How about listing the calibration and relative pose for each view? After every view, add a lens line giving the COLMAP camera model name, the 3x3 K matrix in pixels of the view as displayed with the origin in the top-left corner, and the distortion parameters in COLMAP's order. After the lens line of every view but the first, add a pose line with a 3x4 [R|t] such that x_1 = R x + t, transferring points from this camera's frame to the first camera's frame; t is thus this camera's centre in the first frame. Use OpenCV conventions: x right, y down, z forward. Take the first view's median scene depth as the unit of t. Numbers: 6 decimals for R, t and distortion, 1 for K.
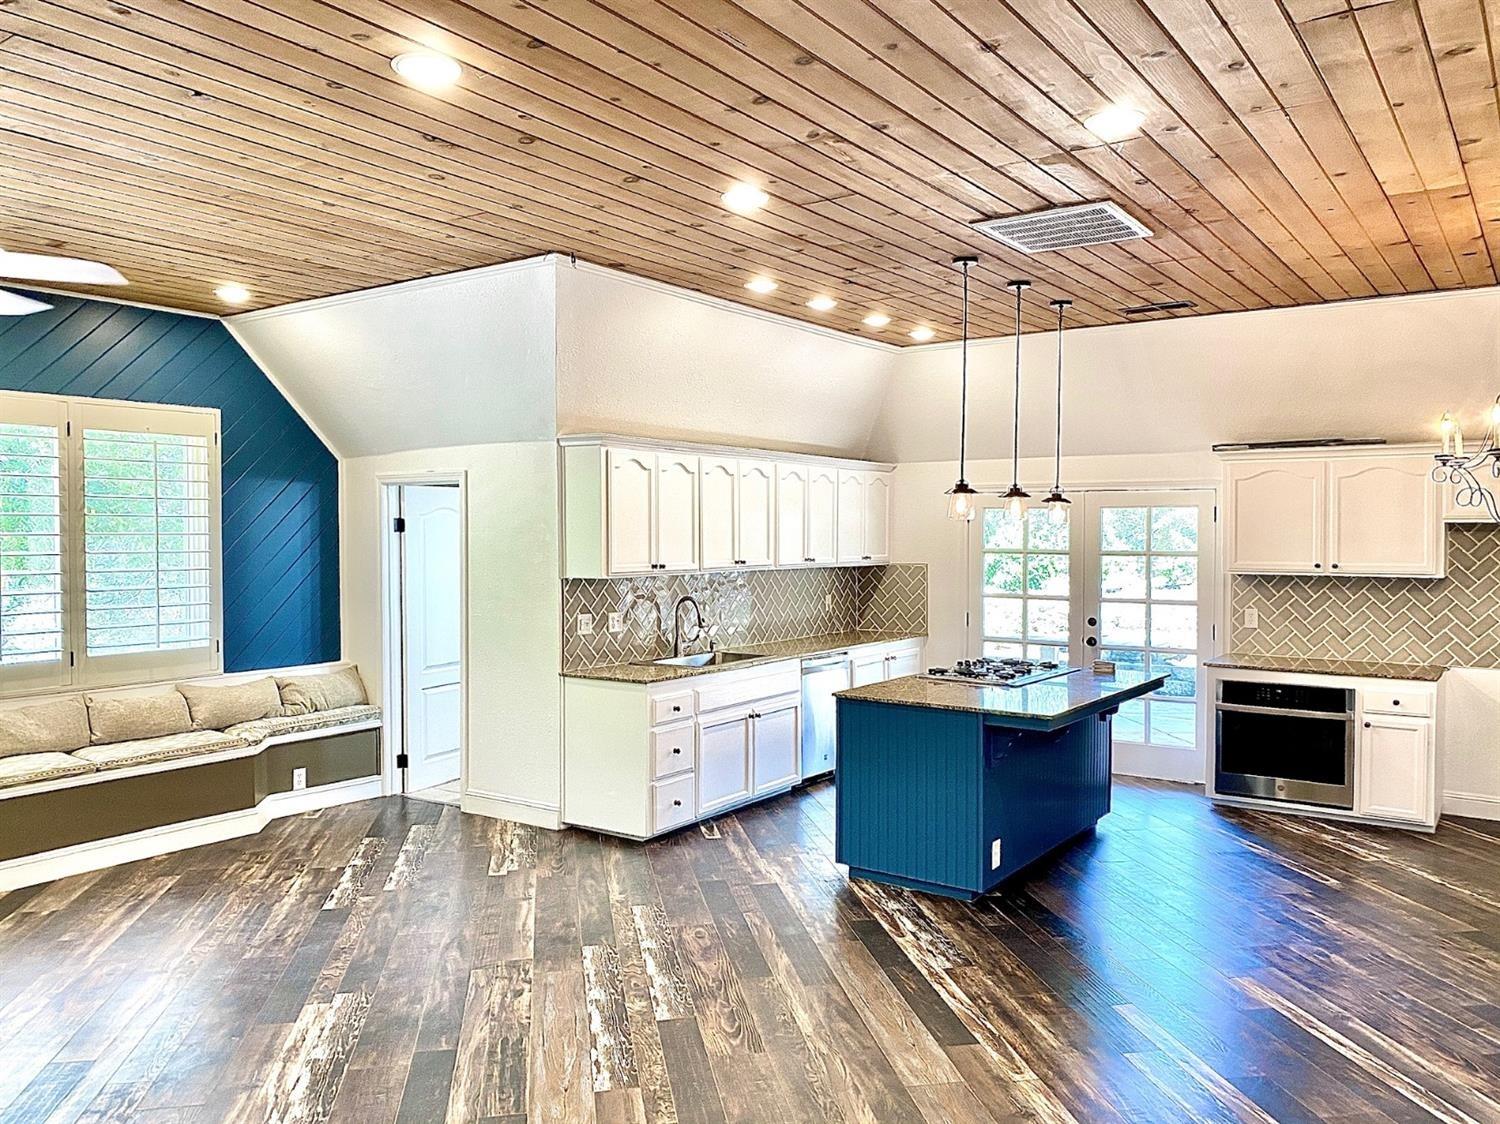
lens RADIAL K [[1159.0, 0, 771.3], [0, 1159.0, 549.2], [0, 0, 1]] dist [0.010092, -0.009930]
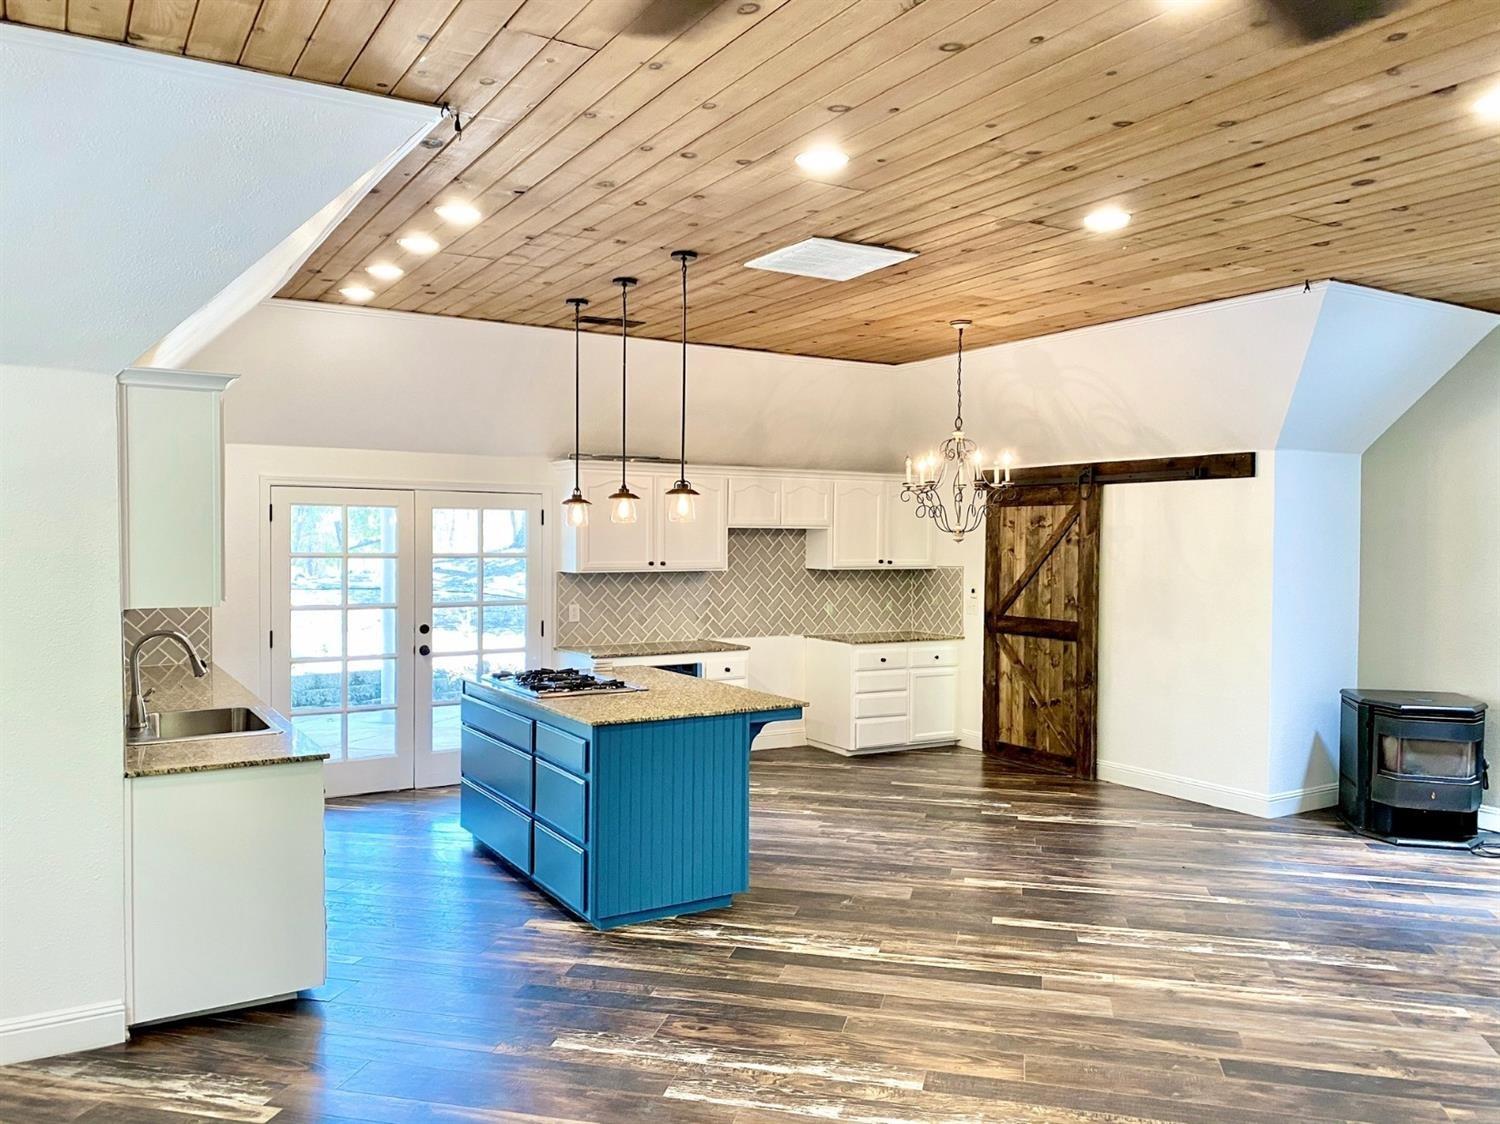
lens RADIAL K [[1159.0, 0, 742.3], [0, 1159.0, 554.8], [0, 0, 1]] dist [0.010092, -0.009930]
pose [[0.406256, -0.016004, 0.913619, -0.748081], [0.011188, 0.999859, 0.012539, -0.010339], [-0.913691, 0.005128, 0.406378, 0.600216]]
